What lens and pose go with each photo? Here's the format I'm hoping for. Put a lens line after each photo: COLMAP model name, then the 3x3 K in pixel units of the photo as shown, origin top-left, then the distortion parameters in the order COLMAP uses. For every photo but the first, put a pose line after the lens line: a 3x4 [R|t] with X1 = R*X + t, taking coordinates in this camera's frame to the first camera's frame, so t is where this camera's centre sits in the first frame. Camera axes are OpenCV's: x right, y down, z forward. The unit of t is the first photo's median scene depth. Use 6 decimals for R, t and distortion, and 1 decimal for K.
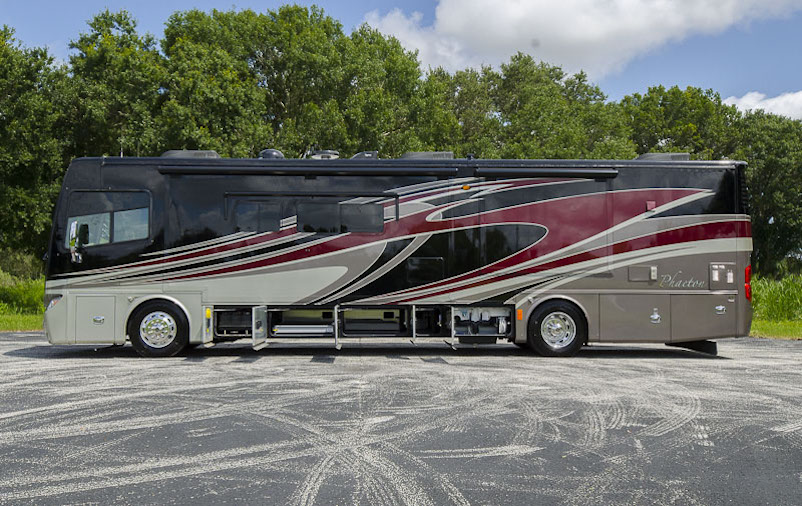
lens RADIAL K [[825.0, 0, 401.0], [0, 825.0, 253.0], [0, 0, 1]] dist [0.041239, -0.000519]
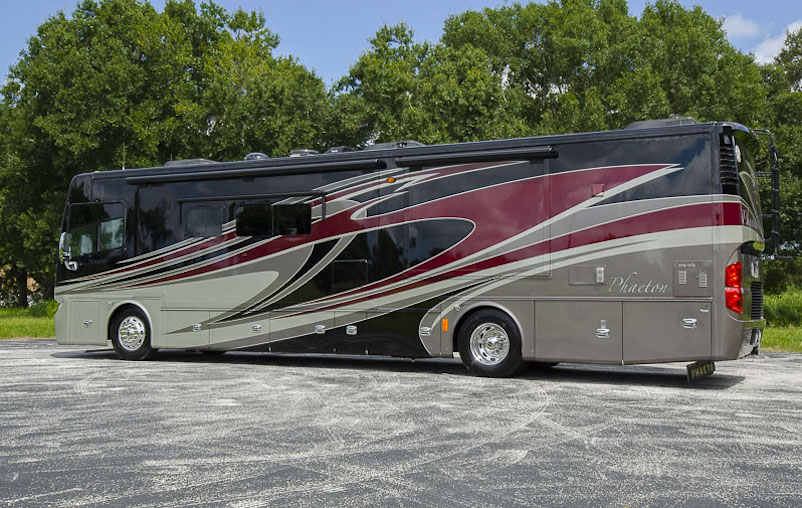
lens RADIAL K [[891.5, 0, 412.9], [0, 891.5, 252.2], [0, 0, 1]] dist [0.027877, 0.006563]
pose [[0.877557, -0.022459, -0.478946, 0.556536], [0.016295, 0.999722, -0.017024, 0.014497], [0.479195, 0.007136, 0.877679, 0.175062]]
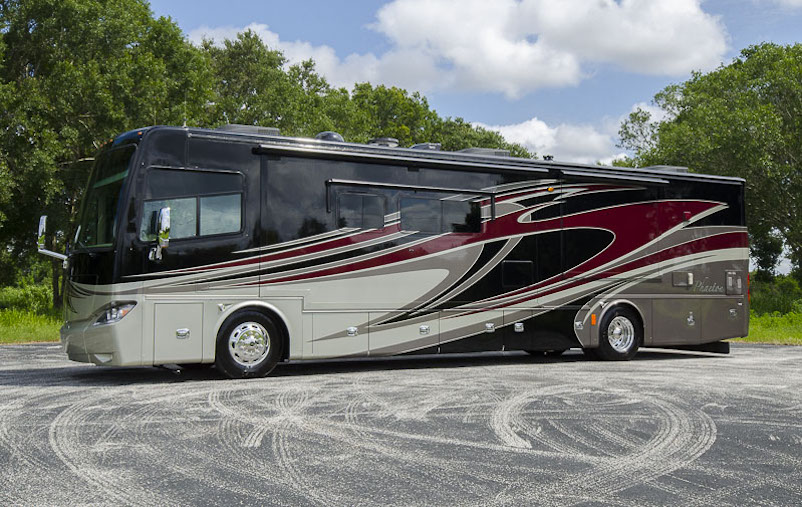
lens RADIAL K [[924.9, 0, 421.4], [0, 924.9, 257.9], [0, 0, 1]] dist [0.019092, 0.023209]
pose [[0.875231, 0.017651, 0.483384, -0.579816], [-0.019037, 0.999817, -0.002040, 0.006369], [-0.483331, -0.007417, 0.875406, 0.121183]]
